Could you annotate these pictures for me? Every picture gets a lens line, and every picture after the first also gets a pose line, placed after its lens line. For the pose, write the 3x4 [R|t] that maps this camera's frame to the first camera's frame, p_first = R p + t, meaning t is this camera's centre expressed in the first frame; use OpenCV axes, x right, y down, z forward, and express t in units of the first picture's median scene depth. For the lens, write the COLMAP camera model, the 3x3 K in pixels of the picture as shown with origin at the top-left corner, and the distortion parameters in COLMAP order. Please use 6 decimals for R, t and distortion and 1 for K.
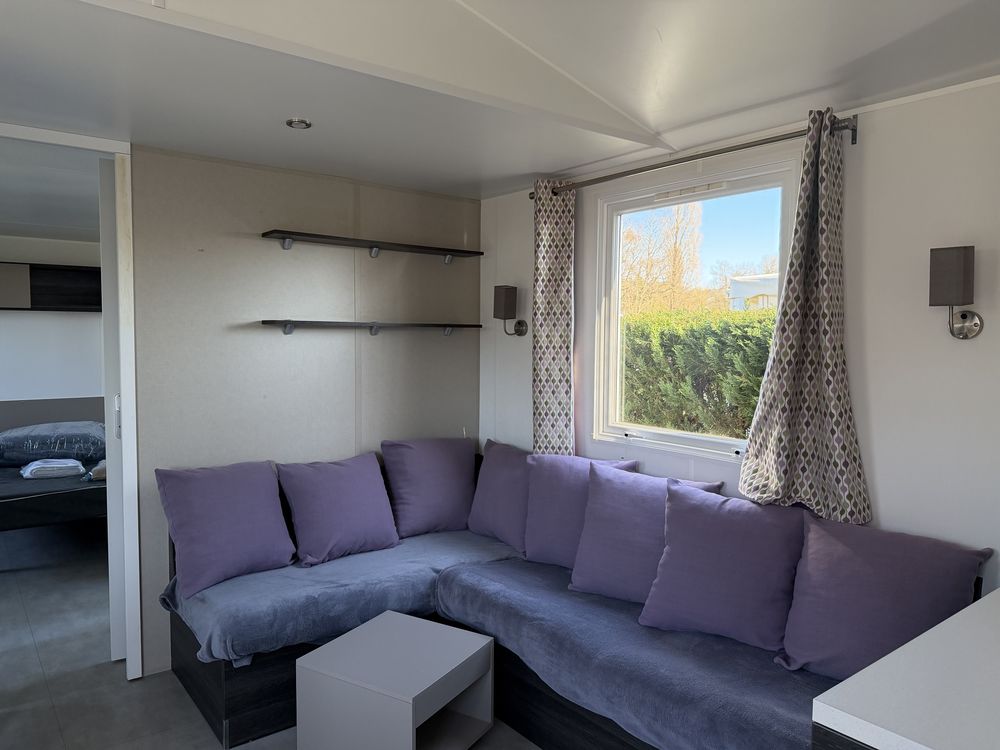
lens RADIAL K [[695.8, 0, 494.1], [0, 695.8, 375.7], [0, 0, 1]] dist [0.093021, -0.124585]
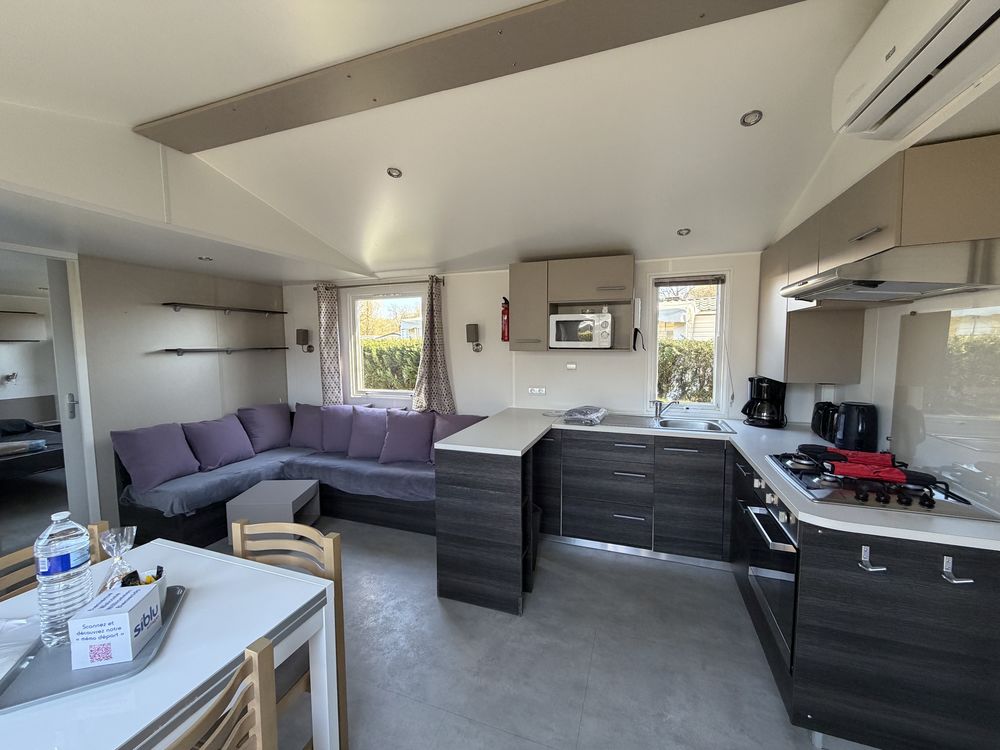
lens RADIAL K [[398.8, 0, 500.0], [0, 398.8, 375.0], [0, 0, 1]] dist [-0.000554, -0.000058]
pose [[0.842413, -0.058090, 0.535692, -0.155807], [0.046969, 0.998304, 0.034394, -0.004198], [-0.536781, -0.003813, 0.843713, -0.403848]]
